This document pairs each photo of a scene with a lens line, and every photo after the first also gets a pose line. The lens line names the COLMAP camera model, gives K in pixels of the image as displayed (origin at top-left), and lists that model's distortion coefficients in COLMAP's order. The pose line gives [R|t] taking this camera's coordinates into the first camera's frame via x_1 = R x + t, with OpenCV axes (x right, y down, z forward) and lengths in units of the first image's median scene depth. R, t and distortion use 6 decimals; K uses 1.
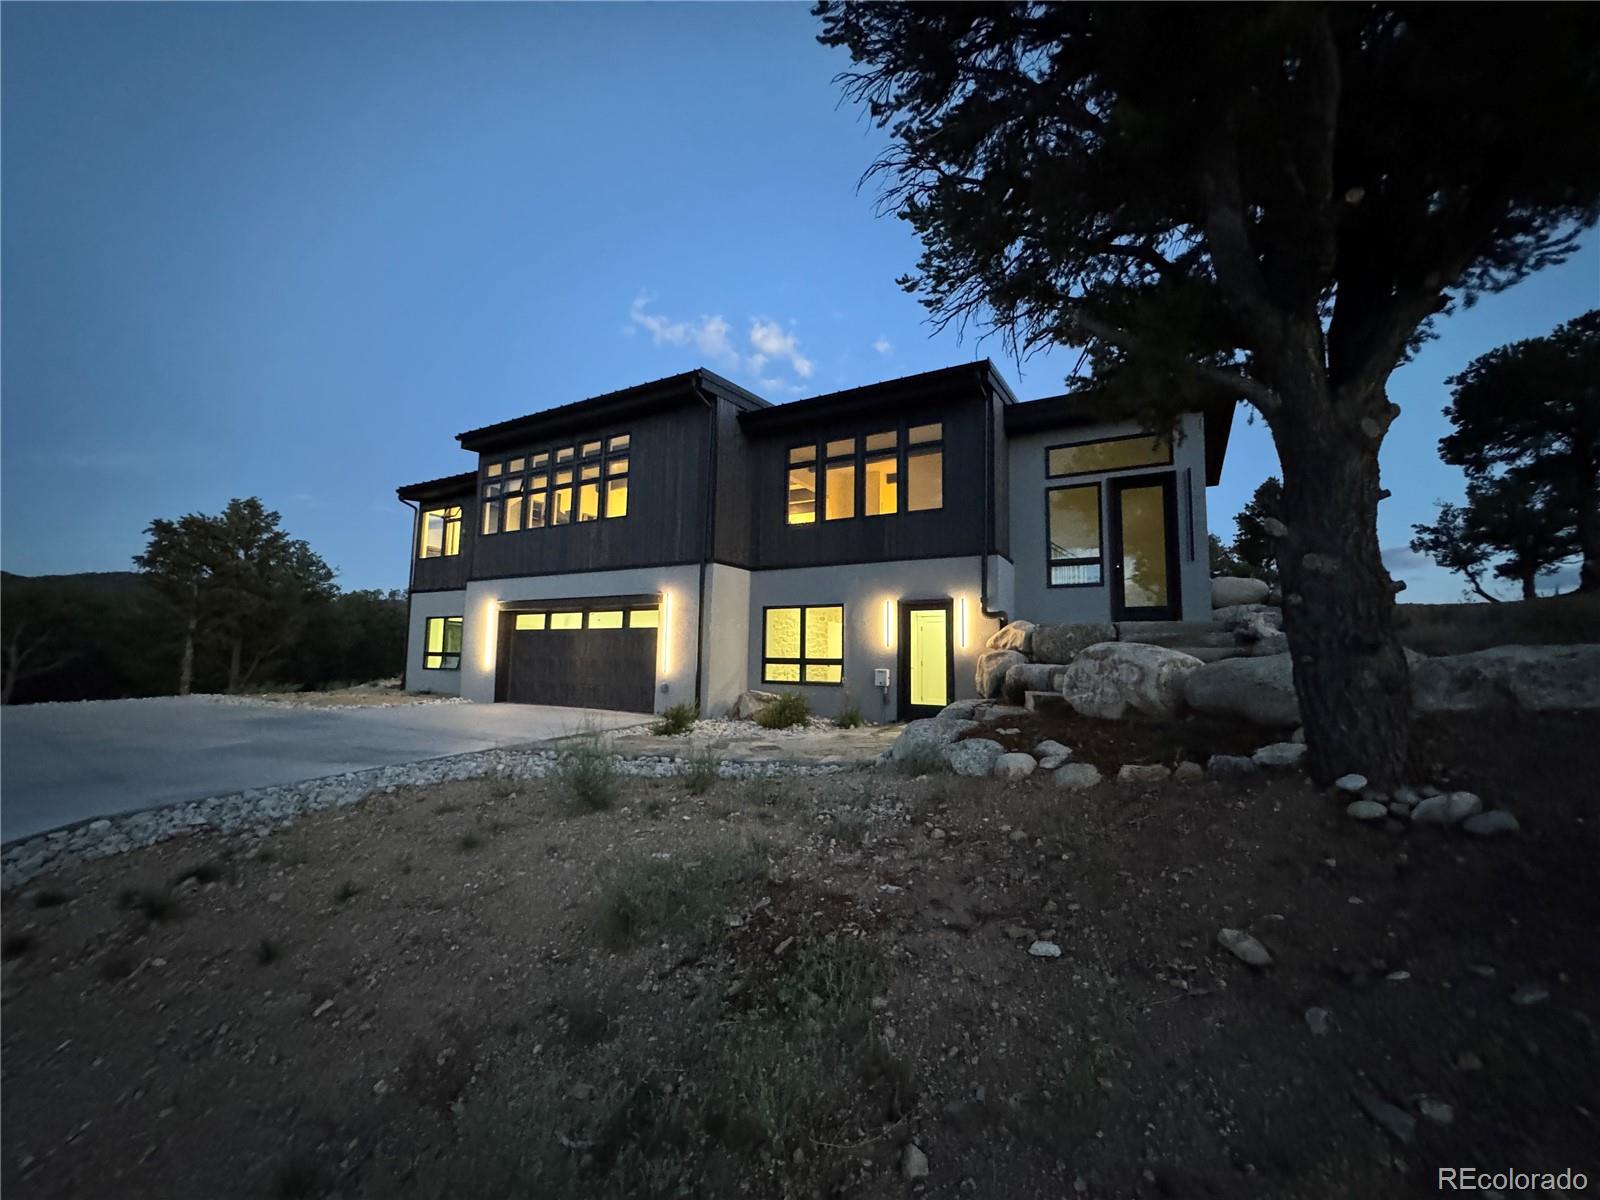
lens RADIAL K [[689.6, 0, 803.7], [0, 689.6, 601.9], [0, 0, 1]] dist [-0.002425, 0.000148]
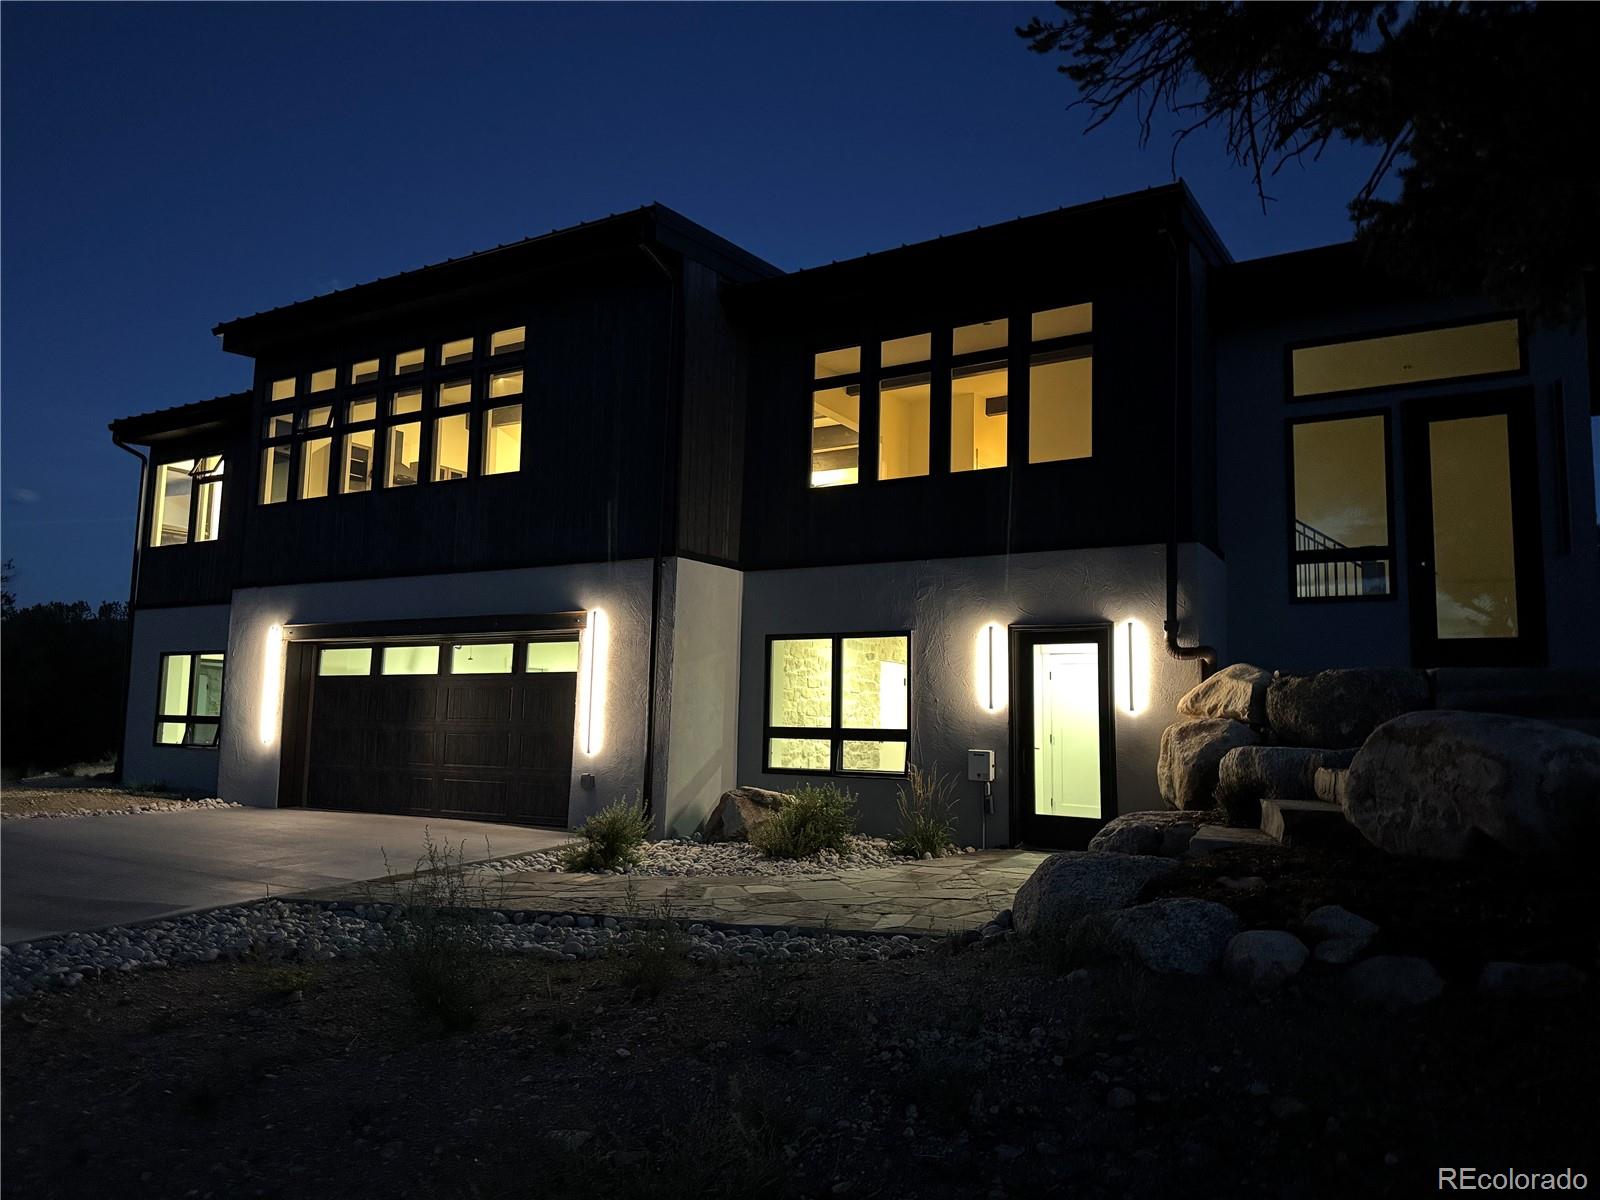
lens RADIAL K [[1100.0, 0, 800.9], [0, 1100.0, 608.6], [0, 0, 1]] dist [0.047798, -0.040694]
pose [[0.999872, 0.002059, -0.015838, -0.017260], [-0.002175, 0.999971, -0.007325, -0.009086], [0.015822, 0.007359, 0.999848, 0.118546]]
